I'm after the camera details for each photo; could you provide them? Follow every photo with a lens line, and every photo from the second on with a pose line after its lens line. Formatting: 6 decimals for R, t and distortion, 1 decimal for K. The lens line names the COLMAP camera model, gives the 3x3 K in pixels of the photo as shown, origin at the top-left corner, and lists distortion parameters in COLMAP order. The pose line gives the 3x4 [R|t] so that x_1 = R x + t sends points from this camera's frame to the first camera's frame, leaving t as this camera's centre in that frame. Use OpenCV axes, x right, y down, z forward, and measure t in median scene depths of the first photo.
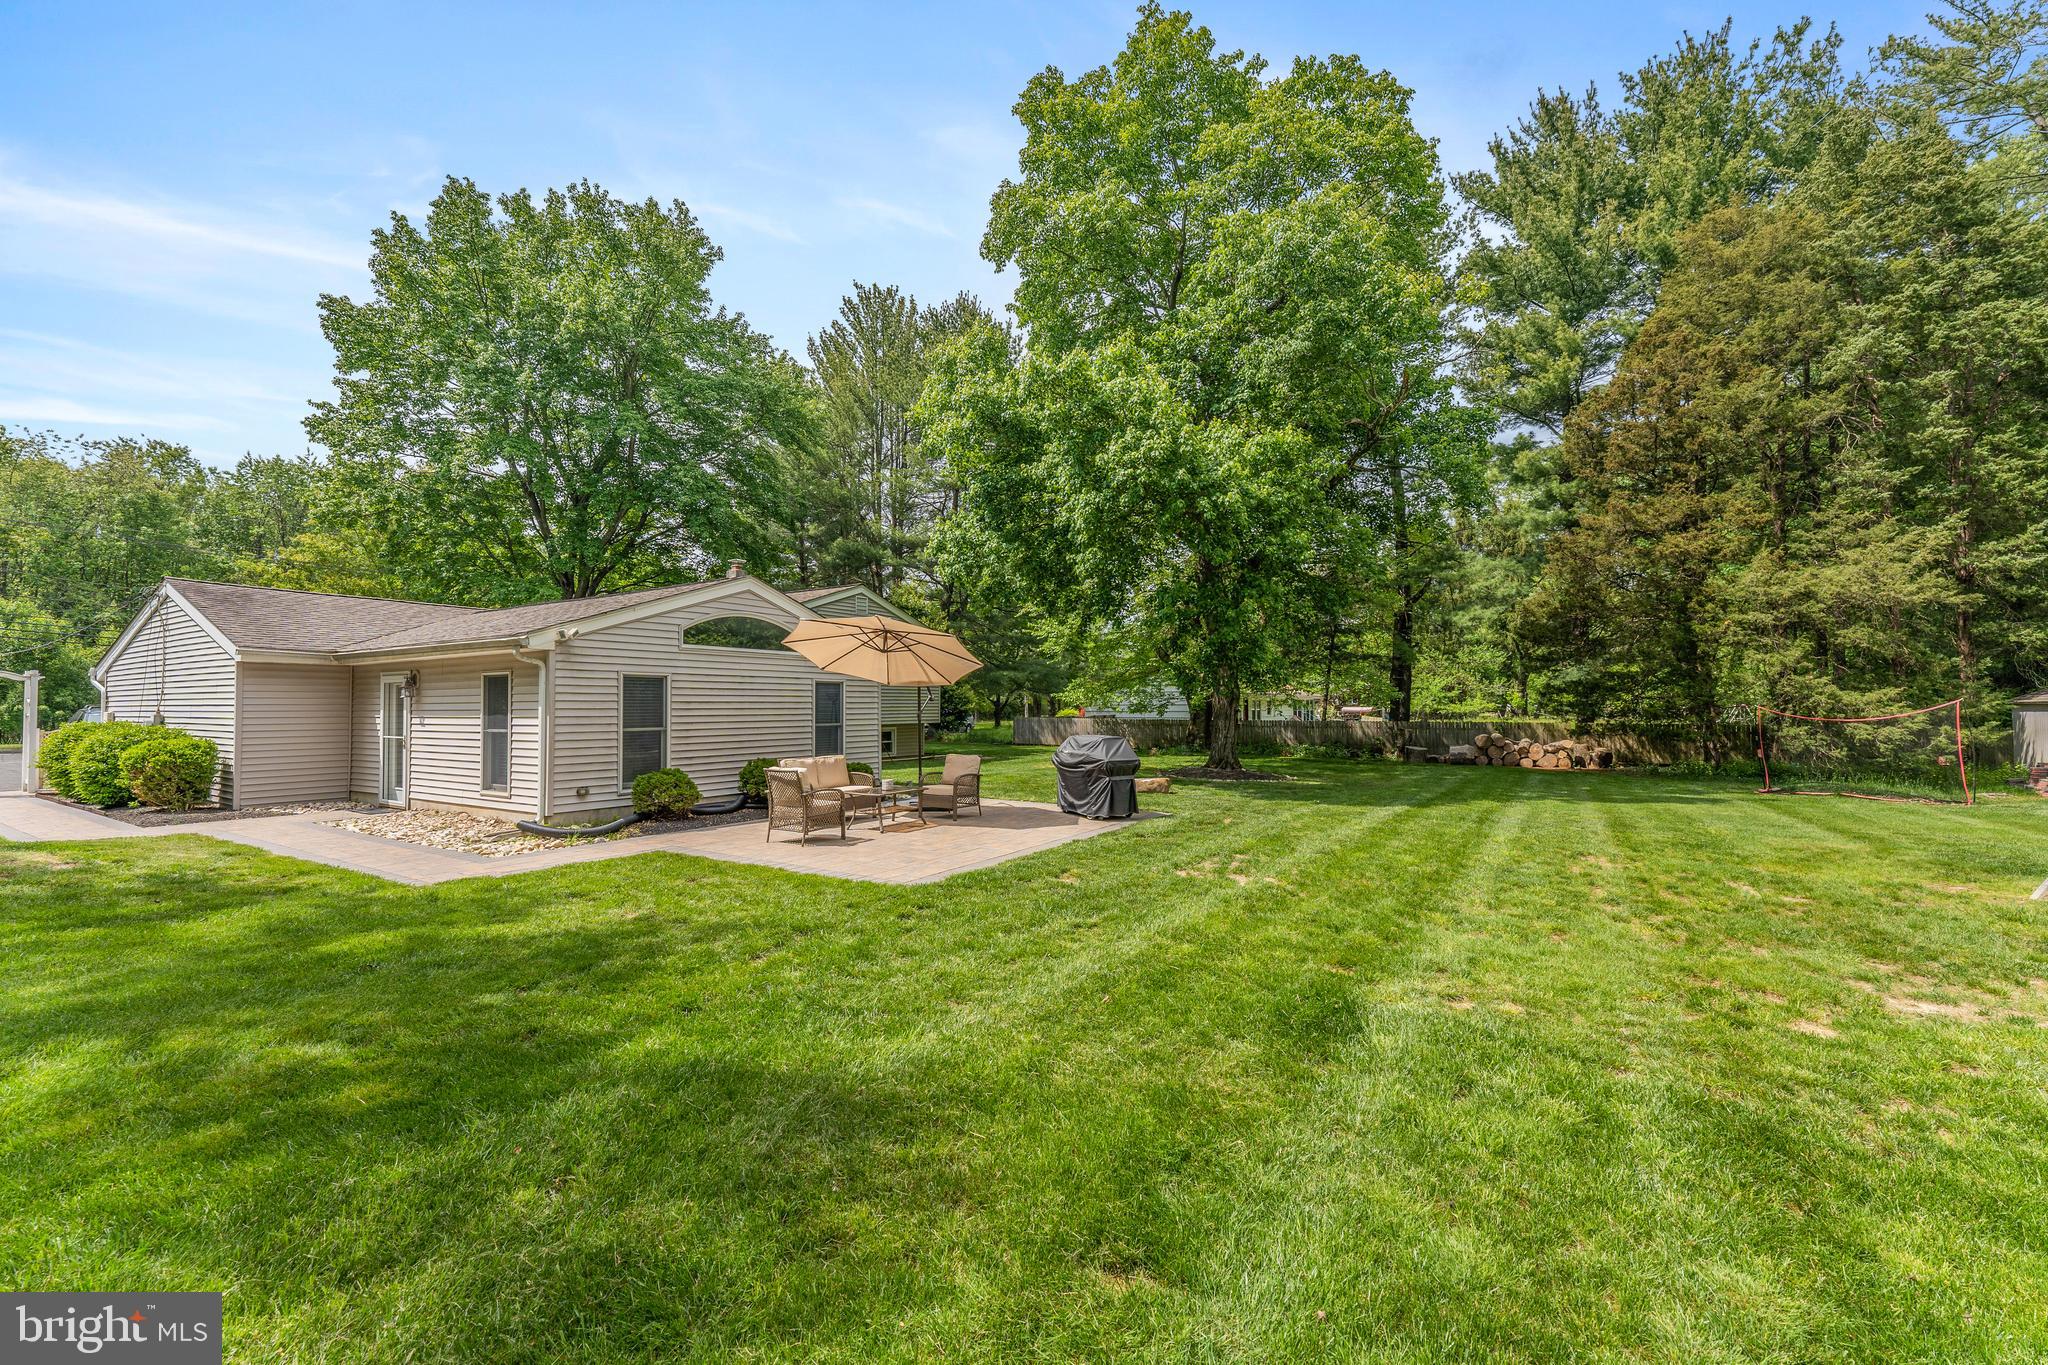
lens RADIAL K [[833.5, 0, 1014.7], [0, 833.5, 690.1], [0, 0, 1]] dist [-0.001527, -0.000569]
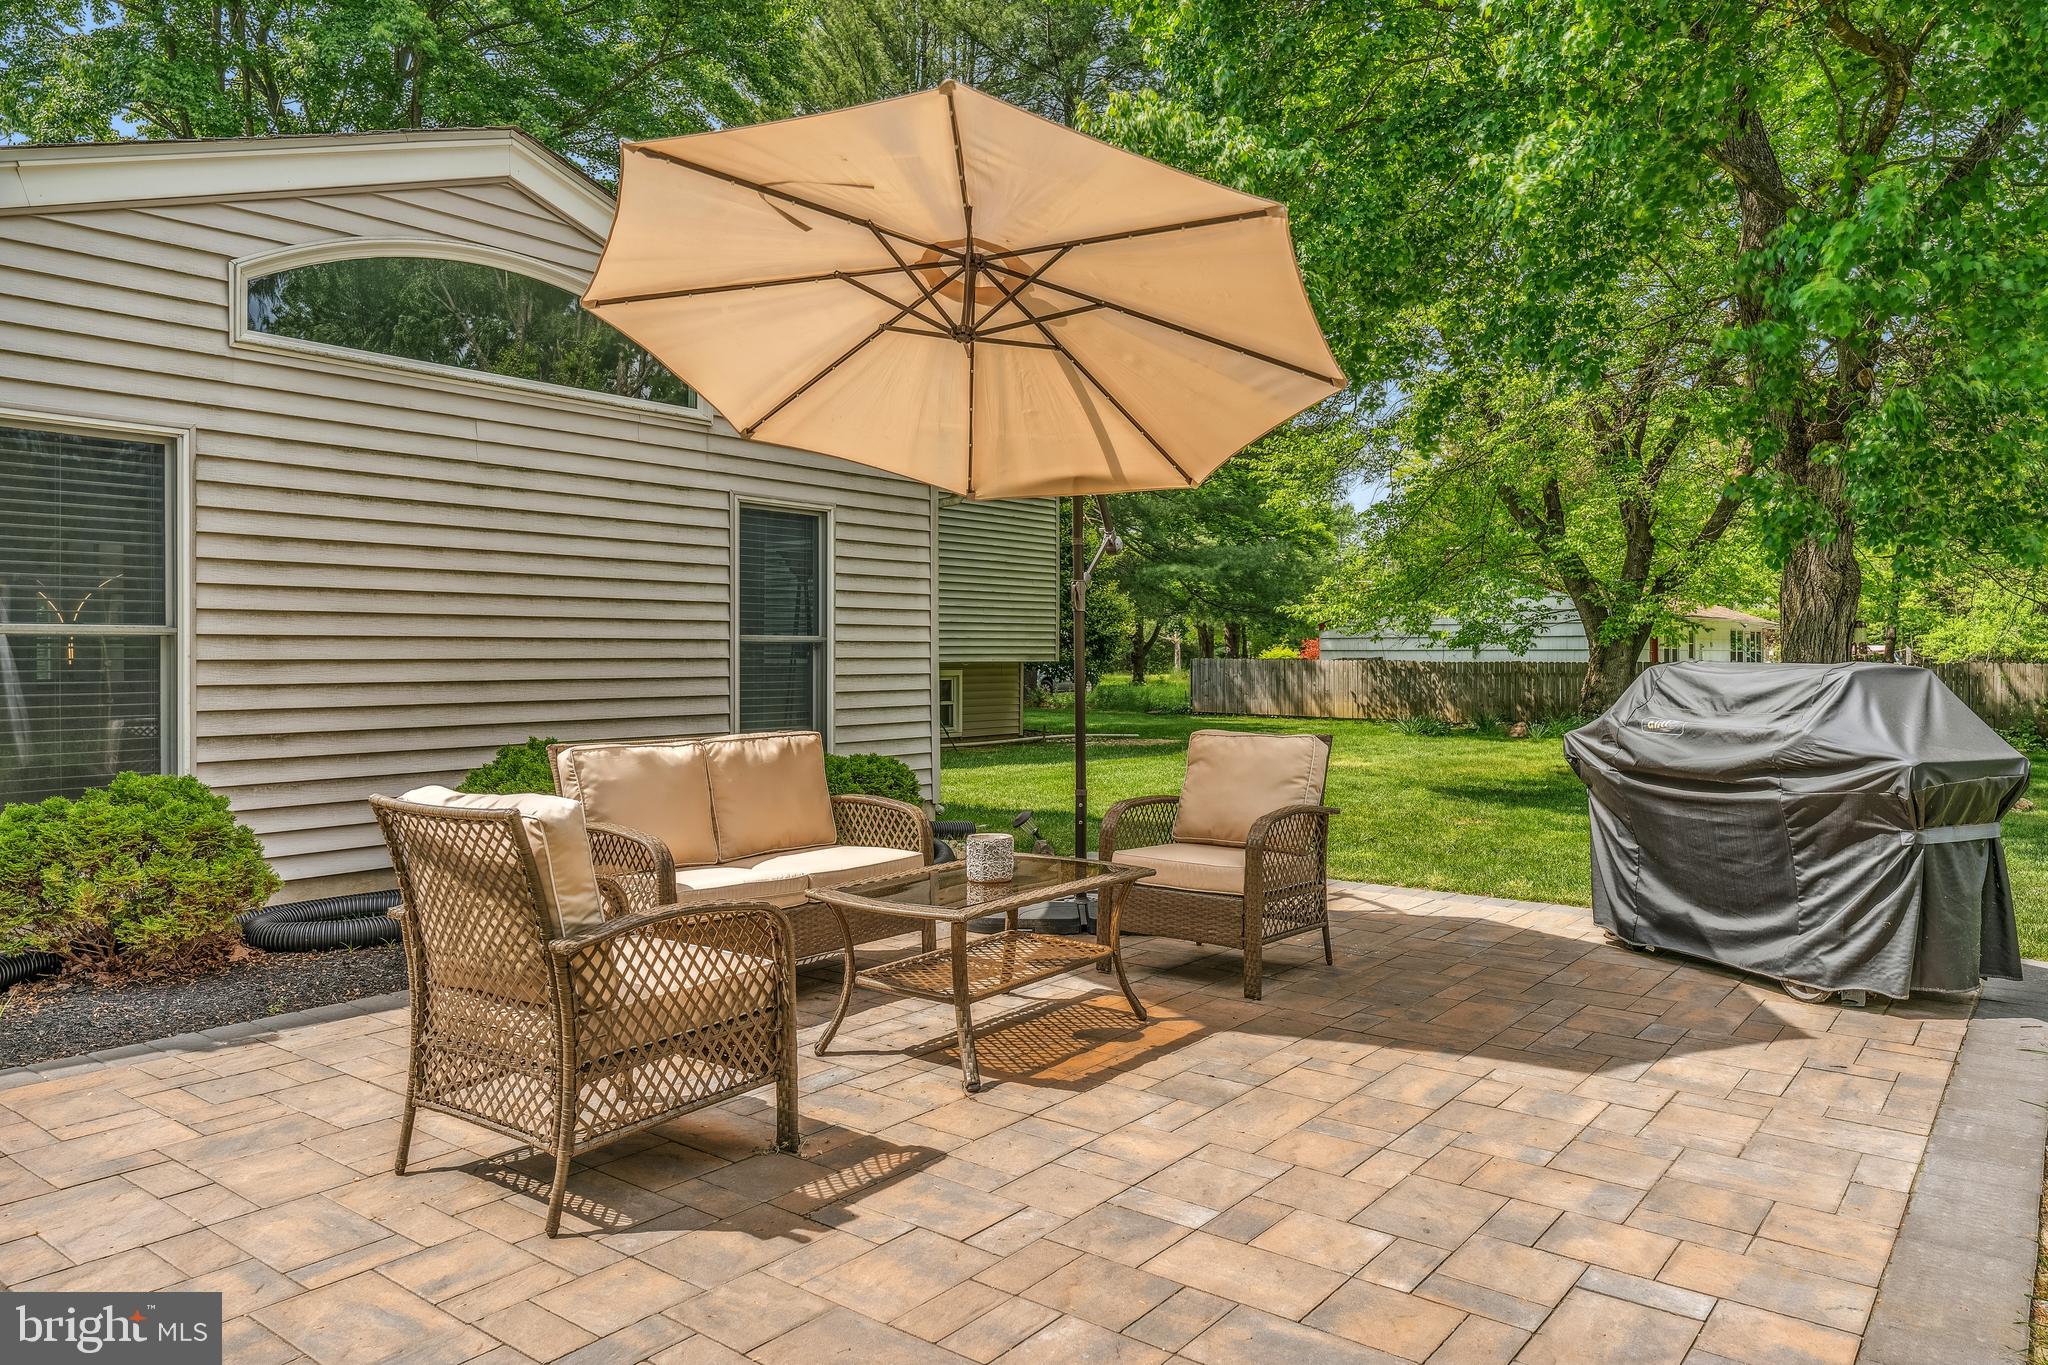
lens RADIAL K [[1383.6, 0, 1026.6], [0, 1383.6, 677.2], [0, 0, 1]] dist [-0.000013, -0.000131]
pose [[0.996787, 0.003201, -0.080038, -0.097356], [-0.000405, 0.999390, 0.034932, 0.043426], [0.080101, -0.034787, 0.996179, 0.538194]]
